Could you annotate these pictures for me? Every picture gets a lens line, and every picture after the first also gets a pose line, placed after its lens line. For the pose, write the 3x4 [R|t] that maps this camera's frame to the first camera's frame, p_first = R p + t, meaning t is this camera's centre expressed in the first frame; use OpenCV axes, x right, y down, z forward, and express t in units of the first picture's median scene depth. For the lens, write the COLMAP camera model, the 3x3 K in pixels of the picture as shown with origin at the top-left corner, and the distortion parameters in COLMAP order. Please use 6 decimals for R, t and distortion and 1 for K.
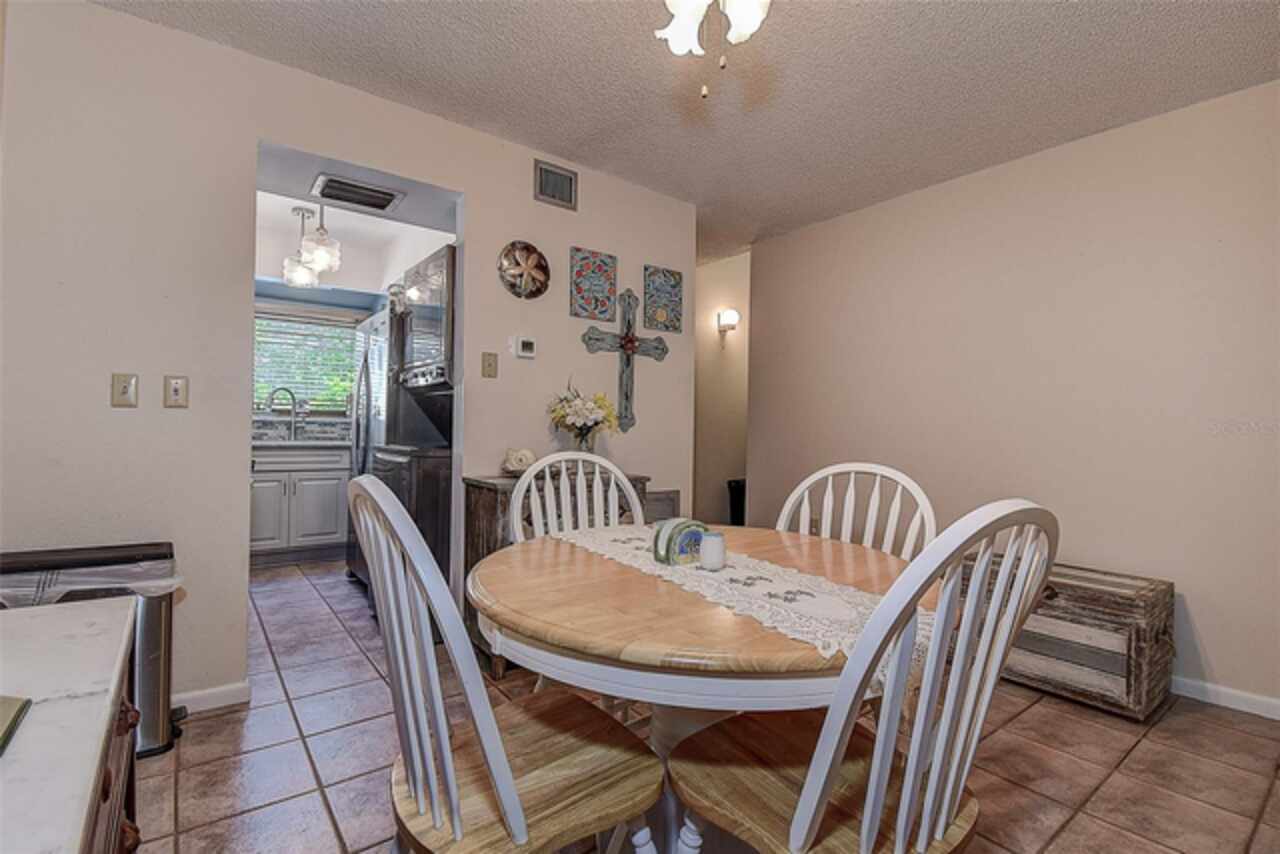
lens RADIAL K [[583.6, 0, 632.9], [0, 583.6, 424.9], [0, 0, 1]] dist [-0.001250, -0.000011]
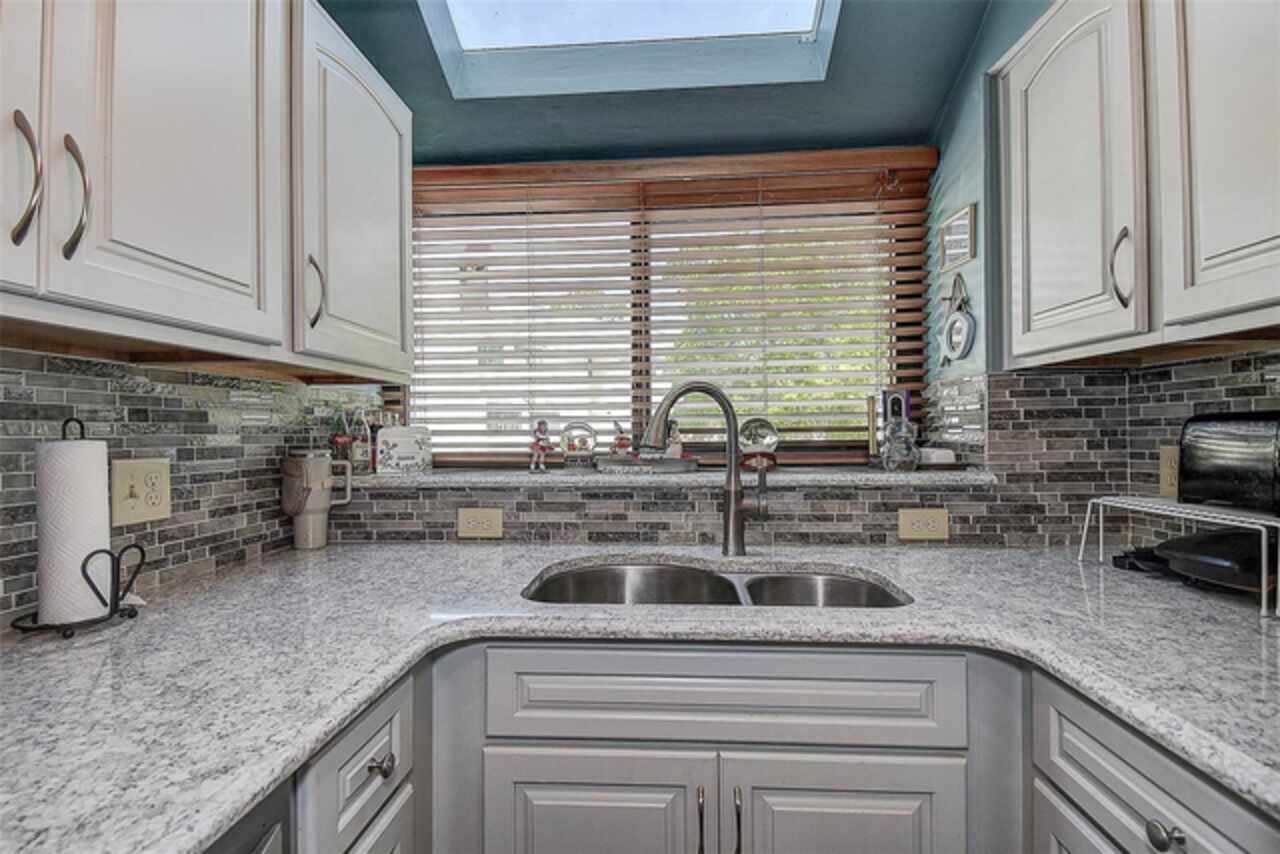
lens RADIAL K [[580.7, 0, 637.8], [0, 580.7, 426.9], [0, 0, 1]] dist [0.033865, -0.027858]
pose [[0.752743, -0.025644, -0.657815, -0.401523], [0.027913, 0.999586, -0.007027, -0.038256], [0.657723, -0.013072, 0.753147, 0.708708]]
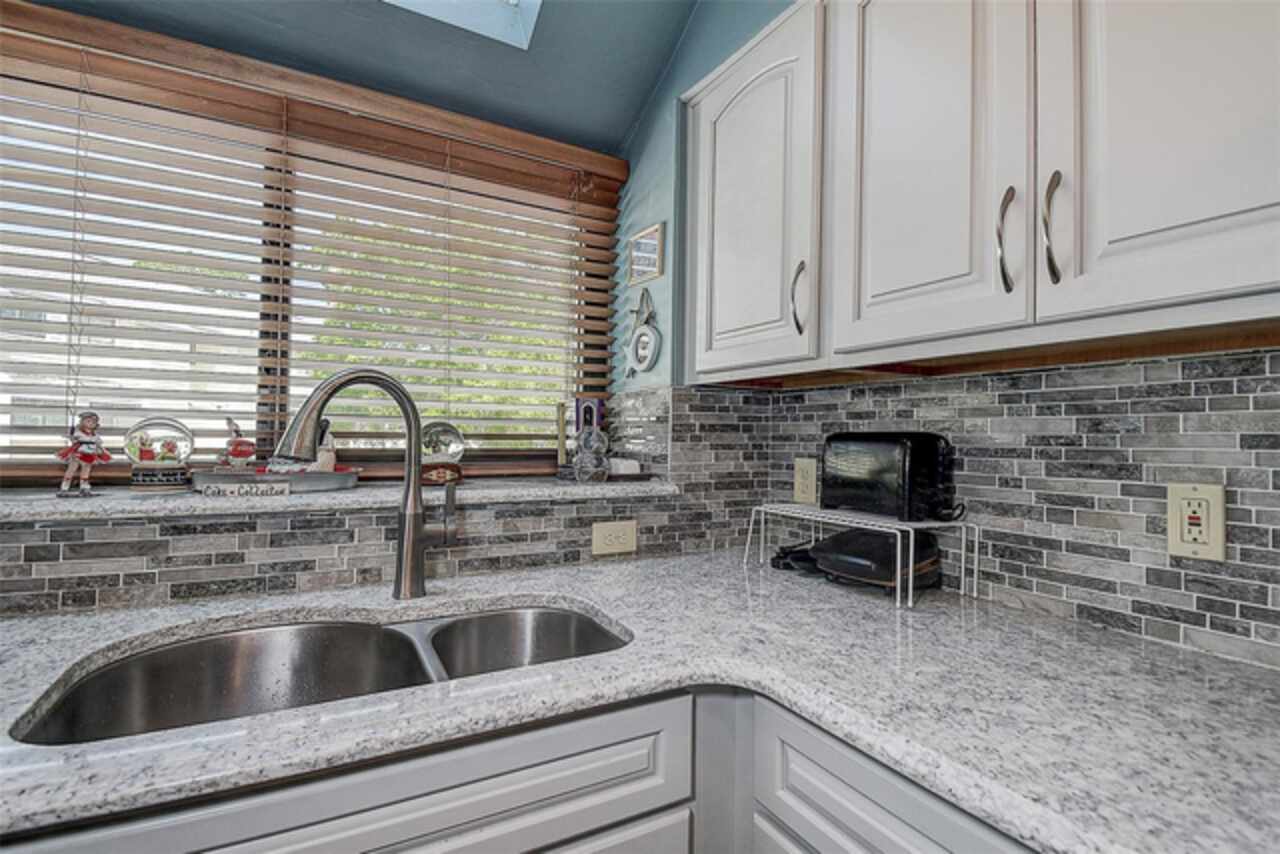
lens RADIAL K [[580.7, 0, 637.8], [0, 580.7, 426.9], [0, 0, 1]] dist [0.033865, -0.027858]
pose [[0.989218, 0.000036, -0.146448, -0.438038], [-0.001201, 0.999968, -0.007864, -0.039196], [0.146443, 0.007955, 0.989187, 0.747323]]
